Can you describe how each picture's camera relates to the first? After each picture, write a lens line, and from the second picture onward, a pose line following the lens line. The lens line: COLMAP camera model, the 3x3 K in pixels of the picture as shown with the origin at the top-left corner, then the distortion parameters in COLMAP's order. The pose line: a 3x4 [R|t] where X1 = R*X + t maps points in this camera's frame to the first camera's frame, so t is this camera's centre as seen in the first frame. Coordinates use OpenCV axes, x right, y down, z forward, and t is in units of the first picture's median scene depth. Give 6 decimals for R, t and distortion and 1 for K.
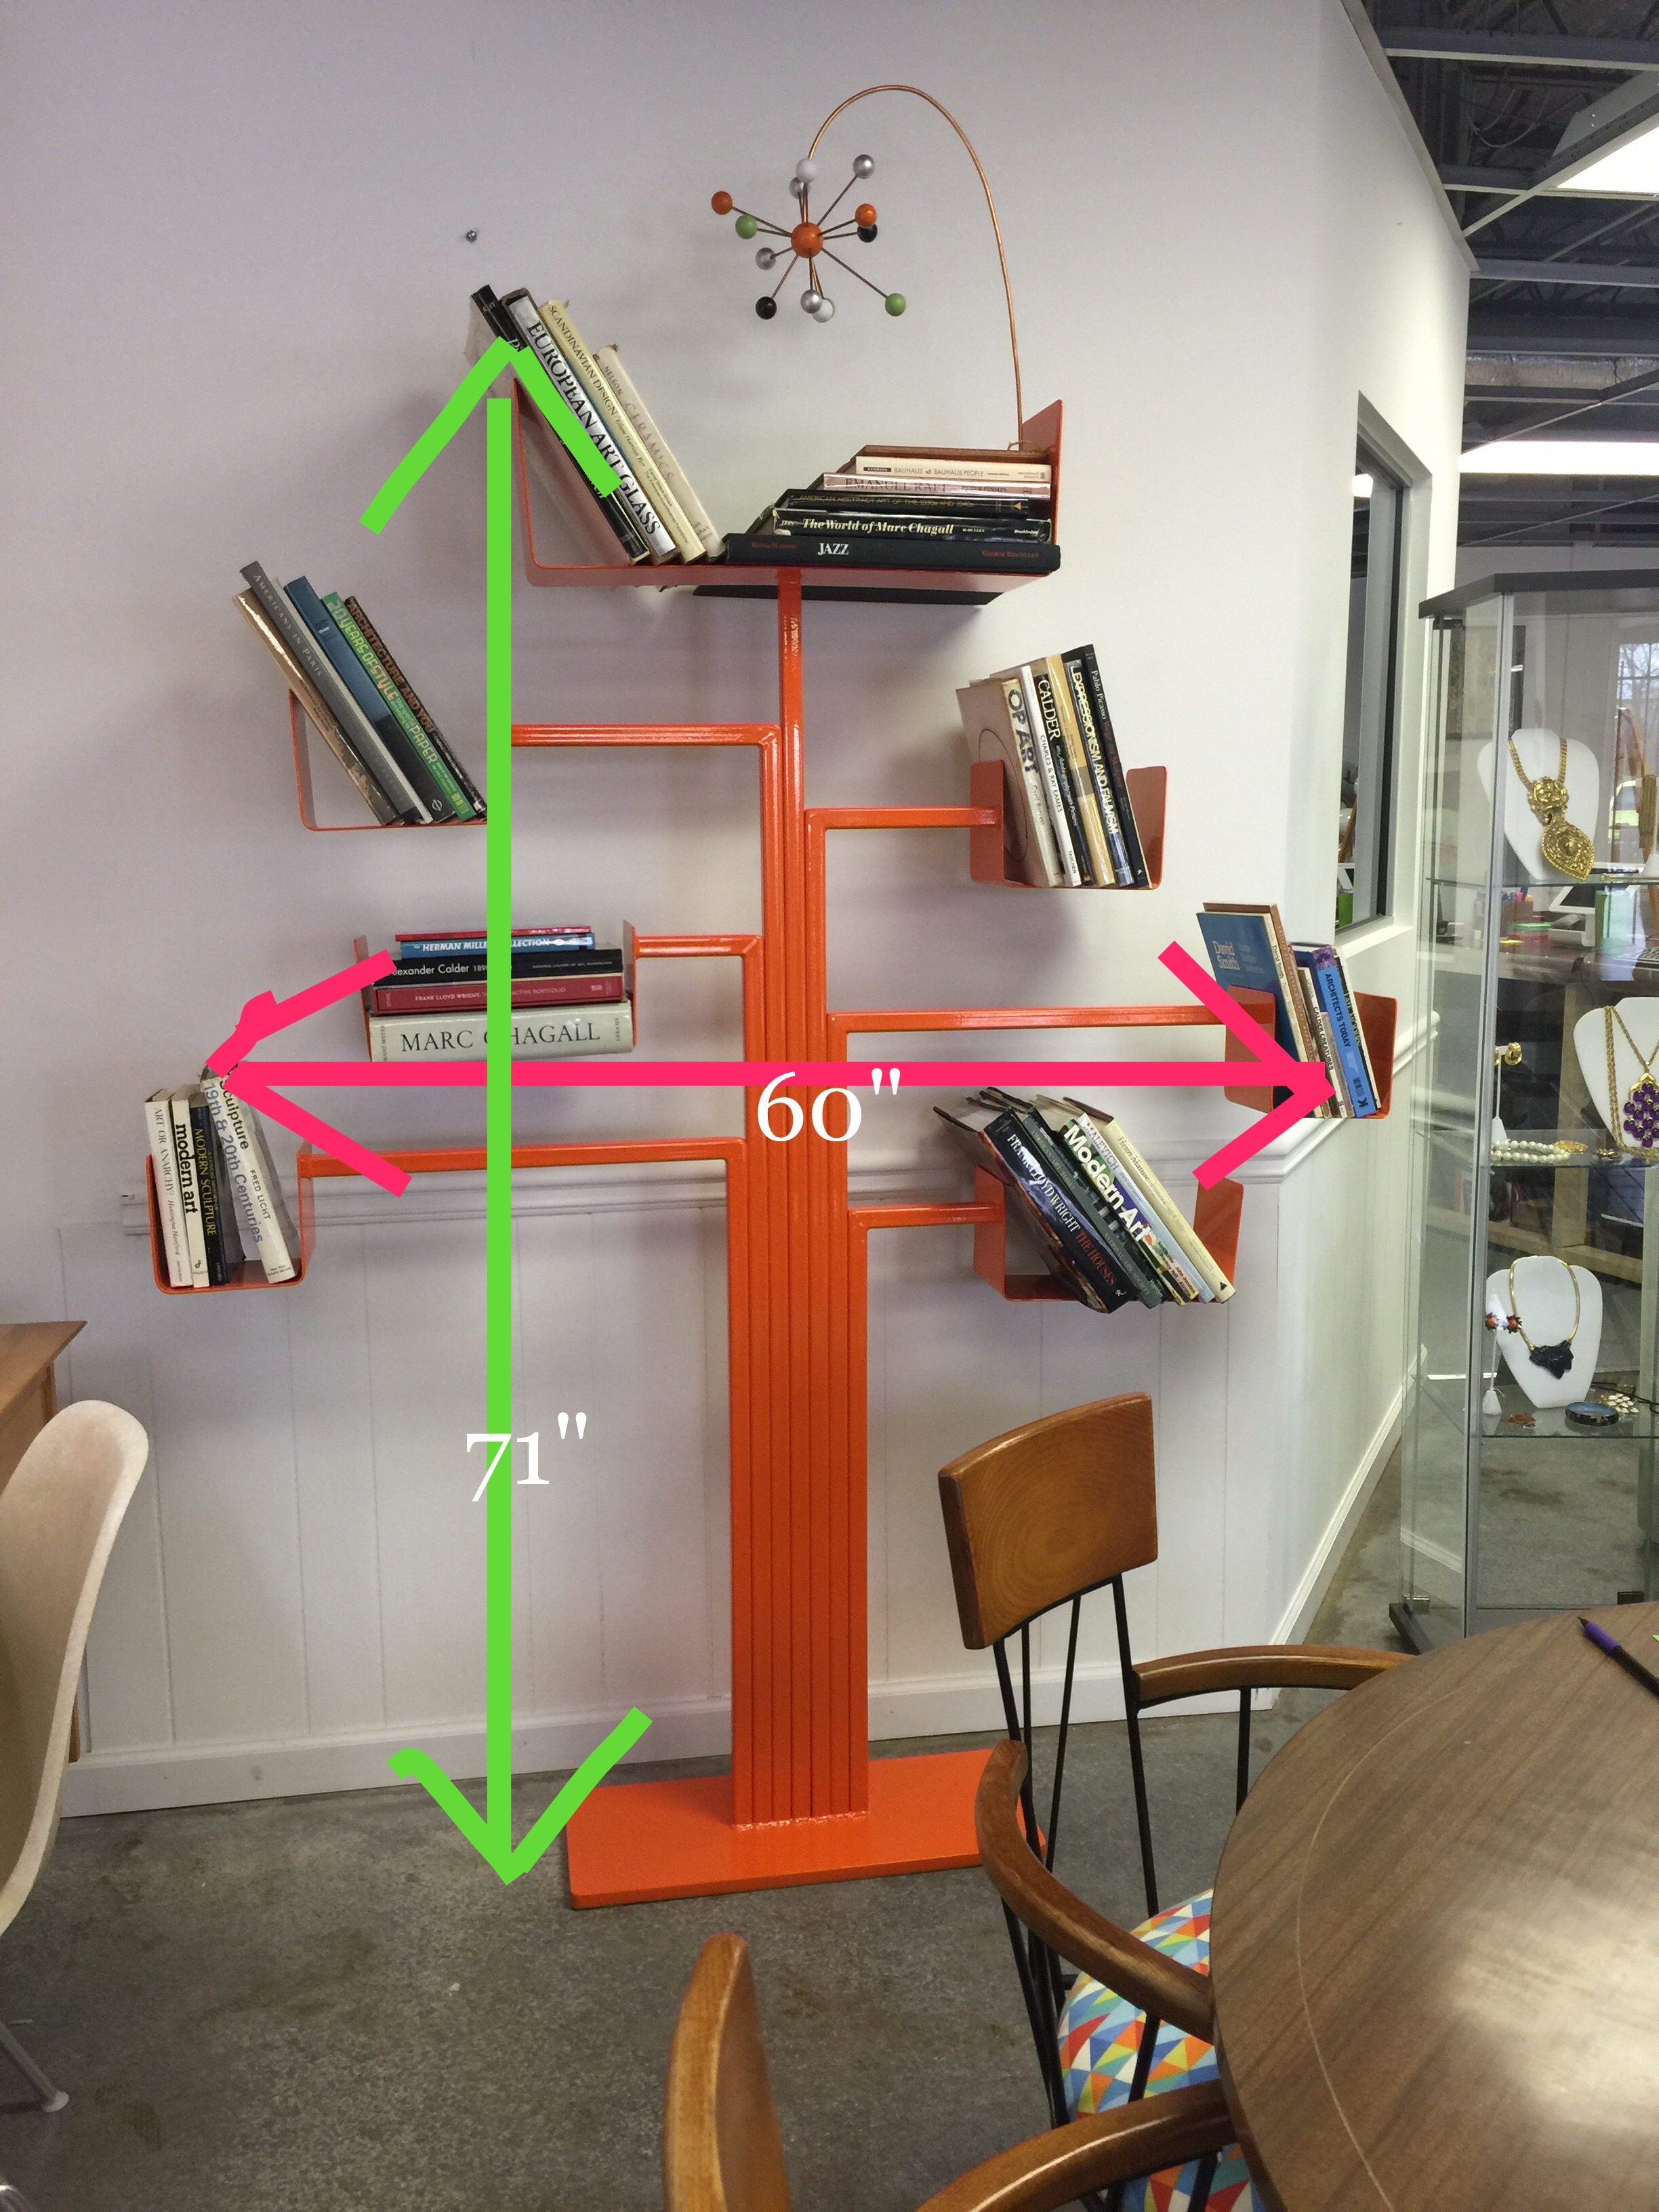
lens RADIAL K [[1896.5, 0, 829.0], [0, 1896.5, 1121.4], [0, 0, 1]] dist [0.013543, -0.002115]
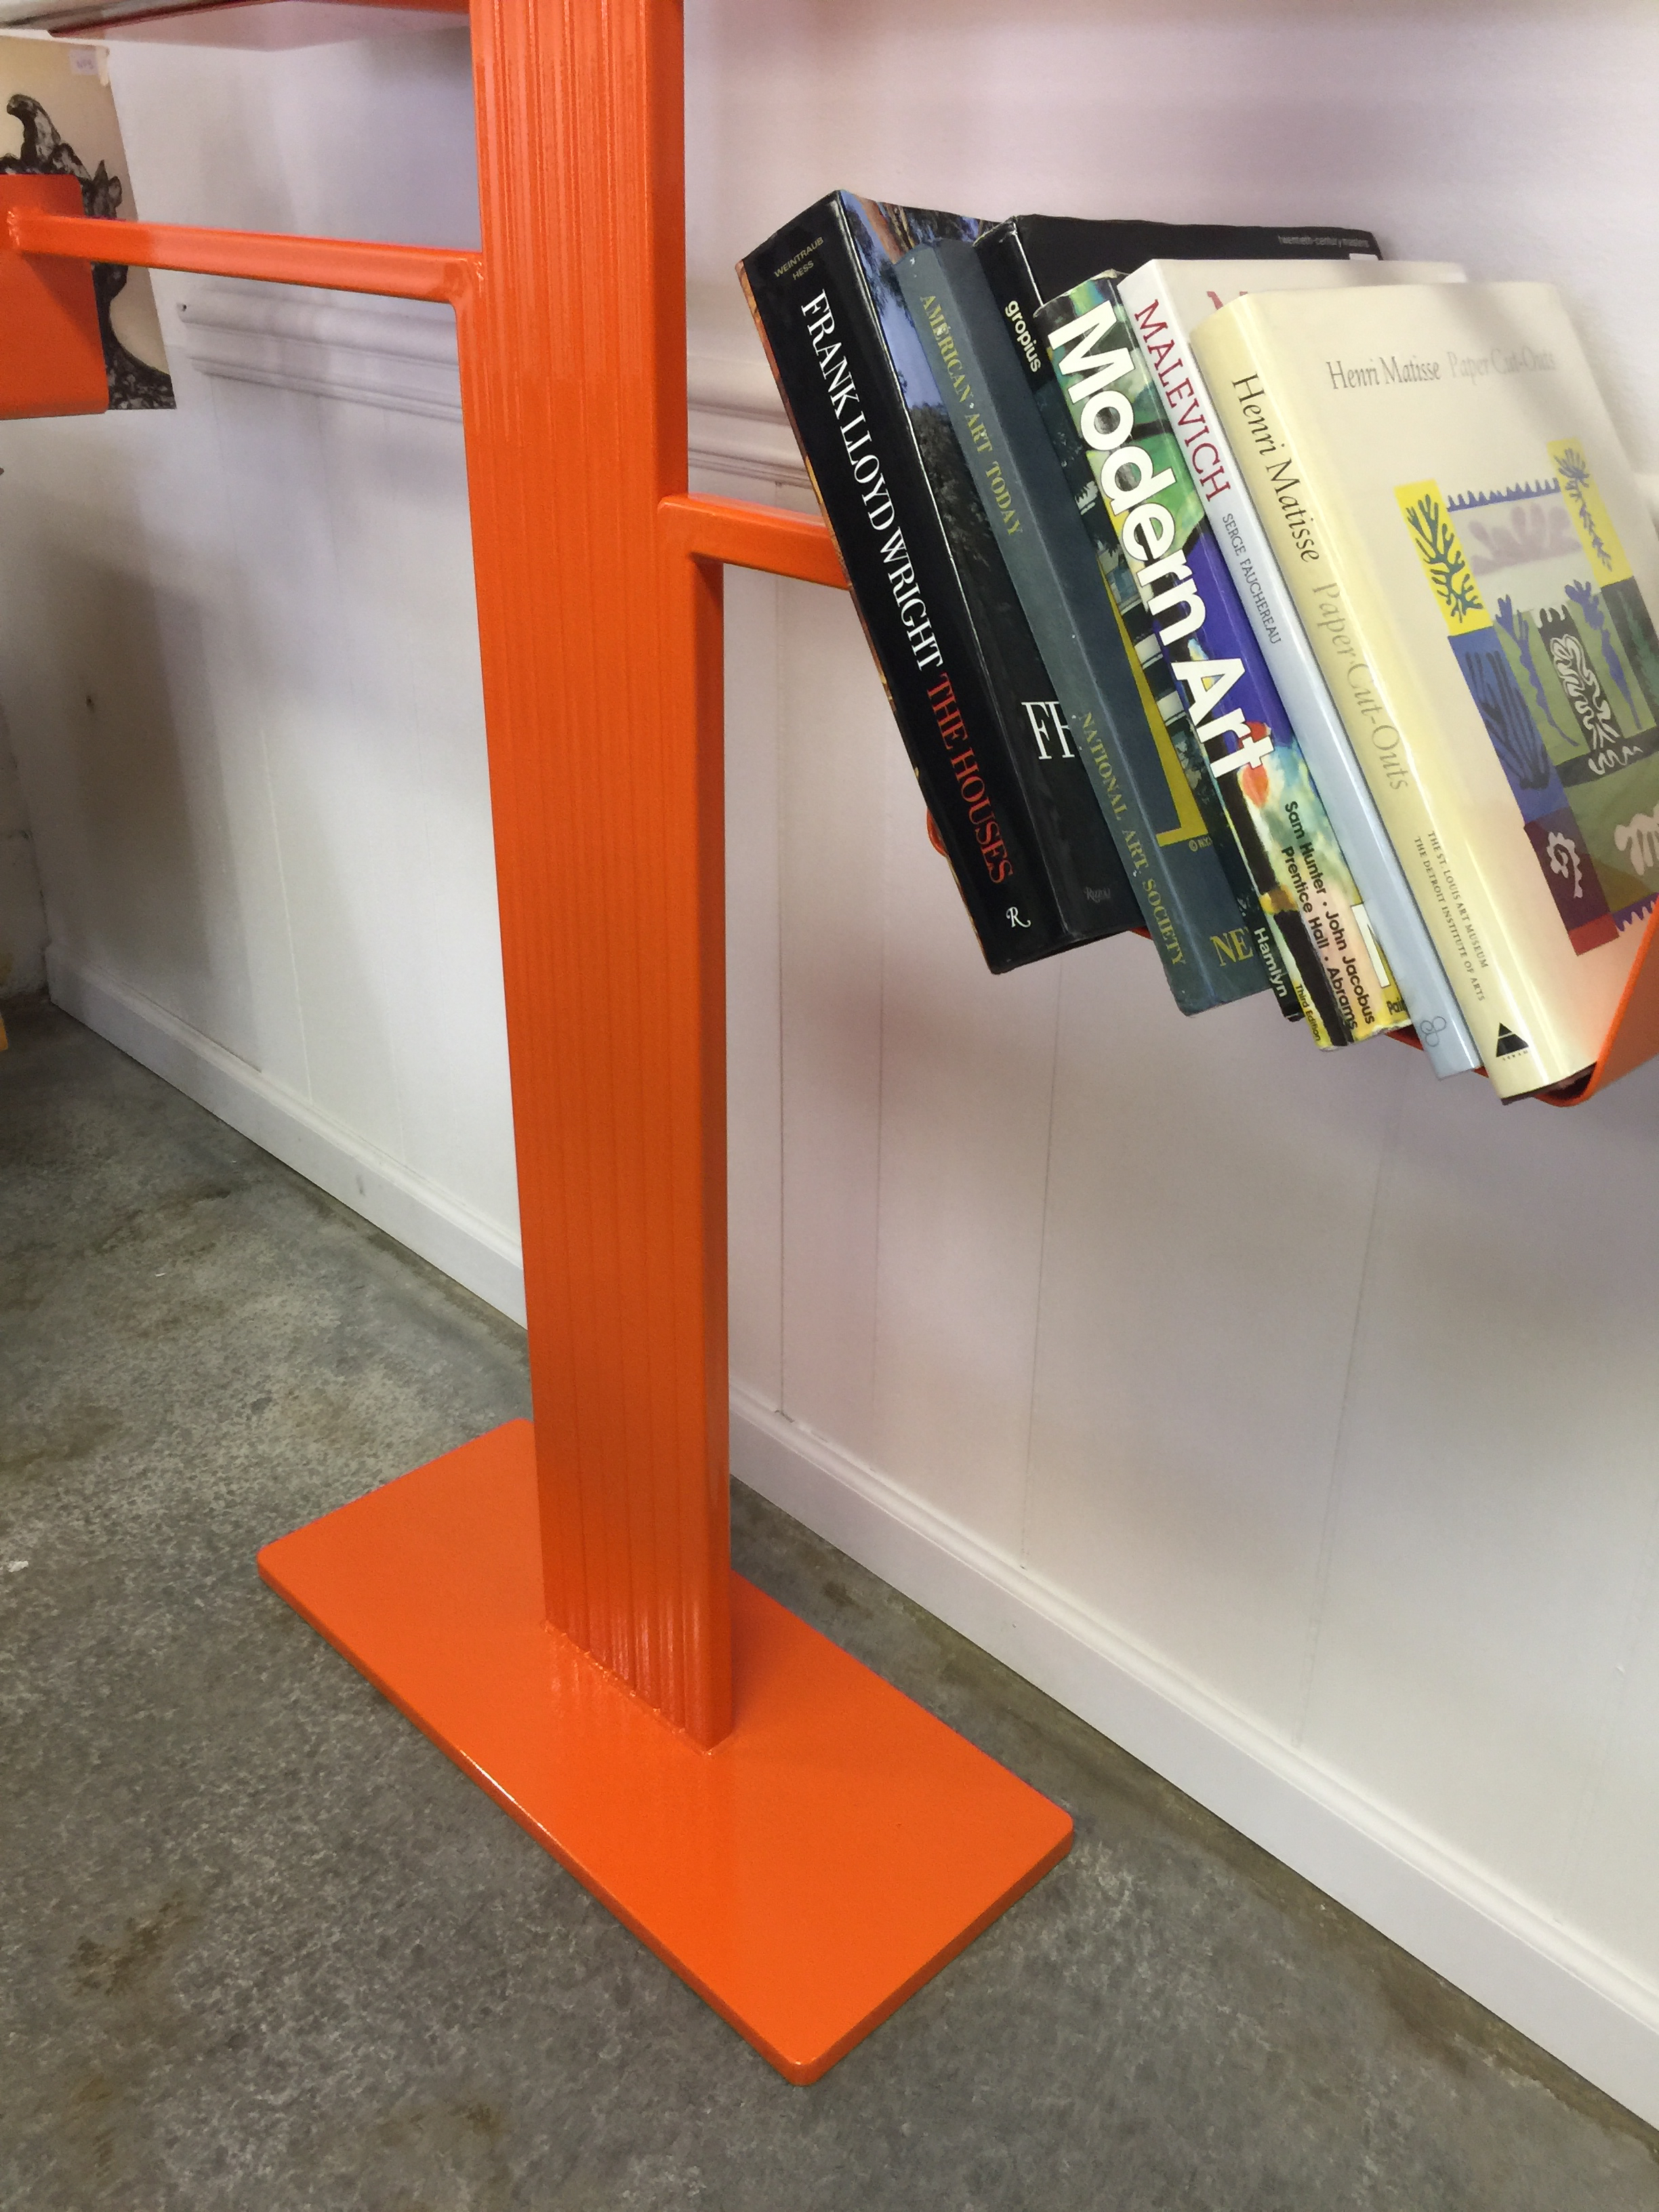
lens RADIAL K [[1896.5, 0, 829.0], [0, 1896.5, 1121.4], [0, 0, 1]] dist [0.013543, -0.002115]
pose [[0.561151, 0.396721, -0.726445, 0.357083], [-0.147412, 0.911522, 0.383923, 0.010118], [0.814481, -0.108352, 0.569983, 0.791509]]
